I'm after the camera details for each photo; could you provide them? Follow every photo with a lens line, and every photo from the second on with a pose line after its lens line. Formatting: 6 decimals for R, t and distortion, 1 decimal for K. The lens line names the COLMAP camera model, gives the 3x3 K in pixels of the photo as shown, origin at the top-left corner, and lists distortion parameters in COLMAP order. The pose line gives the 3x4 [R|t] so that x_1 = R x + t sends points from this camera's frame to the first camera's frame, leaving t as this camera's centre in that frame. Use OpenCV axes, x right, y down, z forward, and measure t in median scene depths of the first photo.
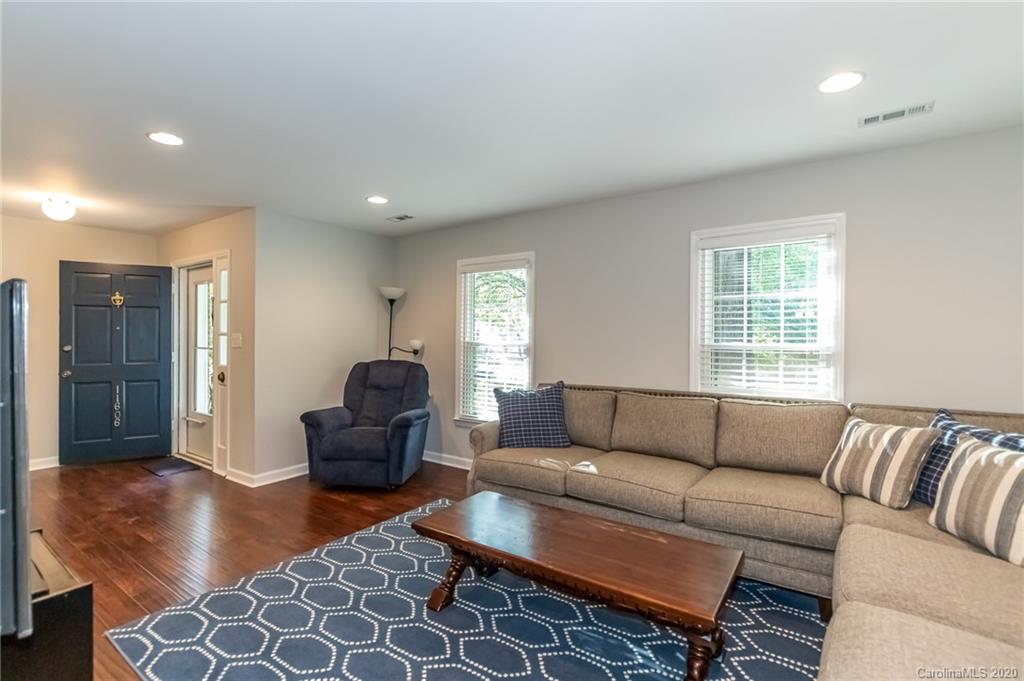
lens RADIAL K [[475.8, 0, 508.6], [0, 475.8, 337.4], [0, 0, 1]] dist [0.004912, -0.003784]
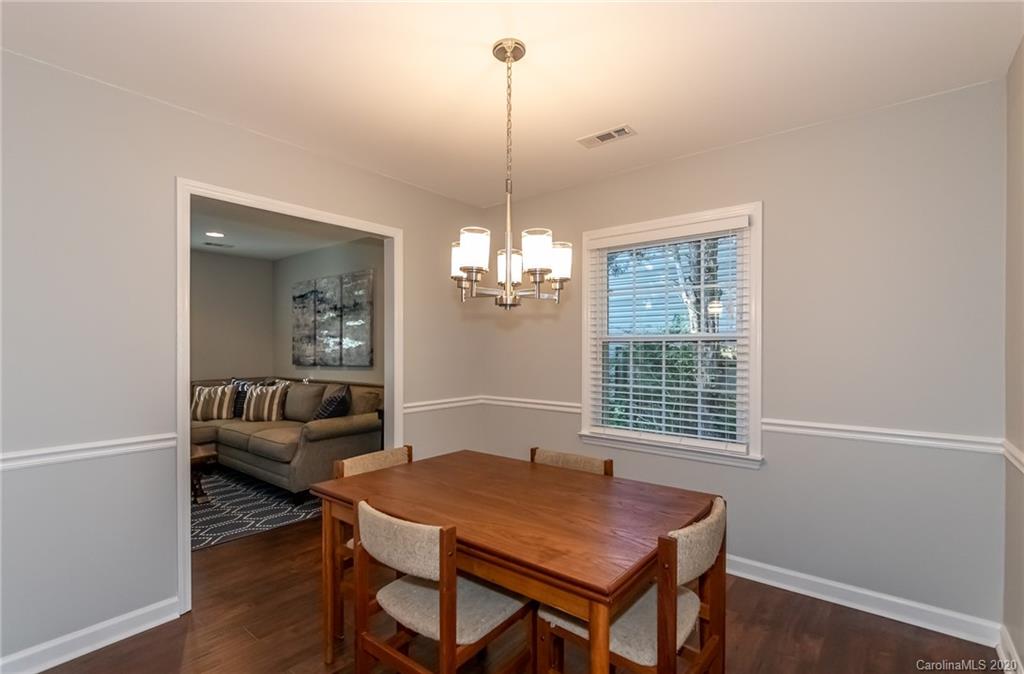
lens RADIAL K [[475.8, 0, 508.2], [0, 475.8, 350.3], [0, 0, 1]] dist [0.004912, -0.003784]
pose [[0.089354, -0.013561, 0.995908, -0.923143], [0.005451, 0.999899, 0.013127, -0.003905], [-0.995985, 0.004255, 0.089419, -0.386255]]
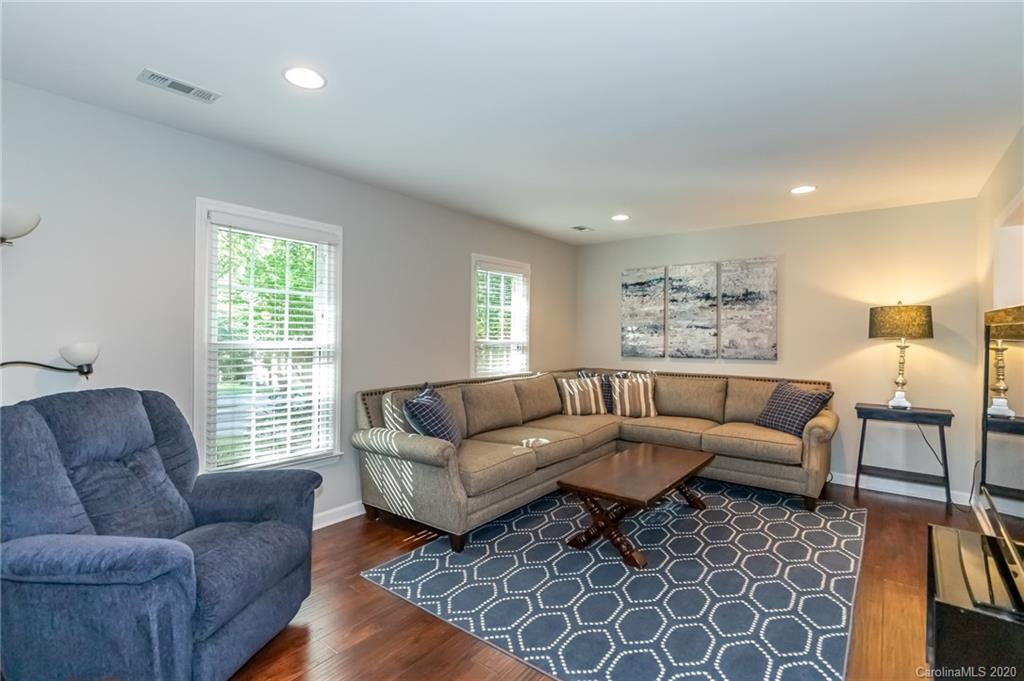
lens RADIAL K [[475.8, 0, 505.3], [0, 475.8, 338.6], [0, 0, 1]] dist [0.004912, -0.003784]
pose [[0.074120, -0.012133, 0.997176, -0.931970], [-0.007636, 0.999890, 0.012733, -0.010902], [-0.997220, -0.008558, 0.074019, 0.855223]]
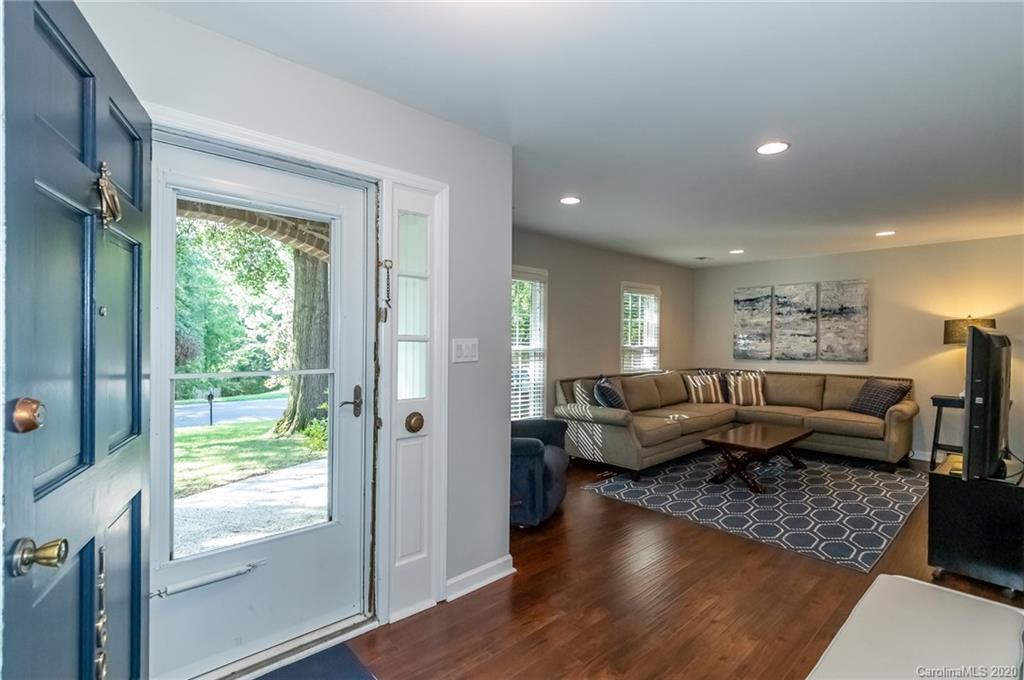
lens RADIAL K [[475.8, 0, 521.9], [0, 475.8, 342.6], [0, 0, 1]] dist [0.004912, -0.003784]
pose [[0.210623, -0.010166, 0.977515, -1.455894], [-0.007319, 0.999901, 0.011976, -0.017713], [-0.977540, -0.009677, 0.210527, 1.037597]]
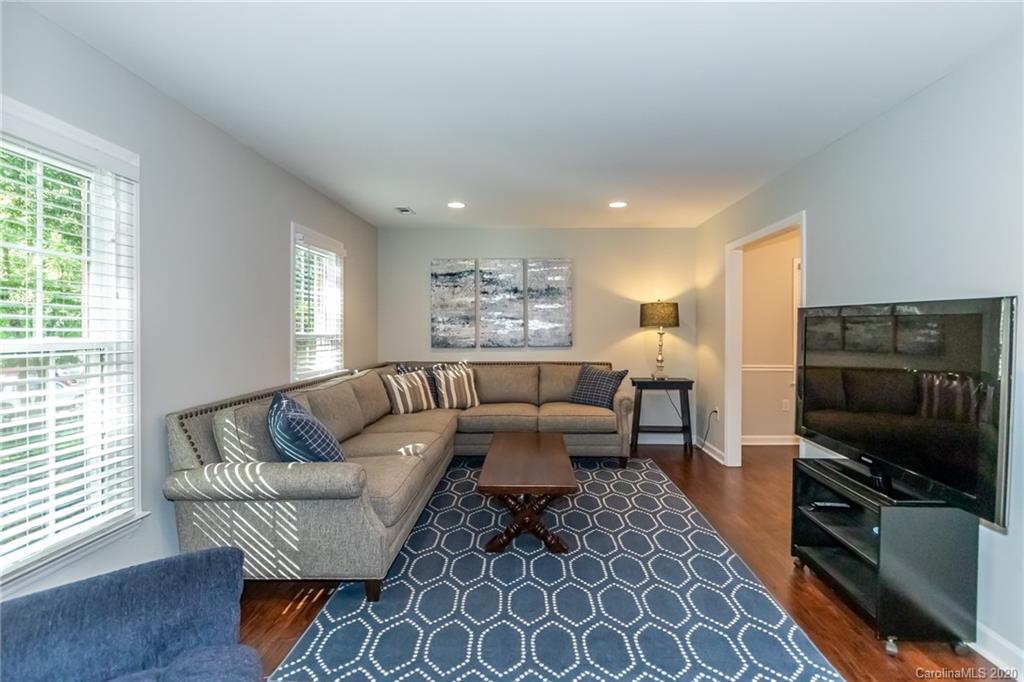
lens RADIAL K [[475.8, 0, 518.3], [0, 475.8, 333.6], [0, 0, 1]] dist [0.004912, -0.003784]
pose [[-0.536688, -0.014002, 0.843665, -0.759951], [-0.002222, 0.999882, 0.015181, -0.005031], [-0.843778, 0.006273, -0.536655, 1.194108]]
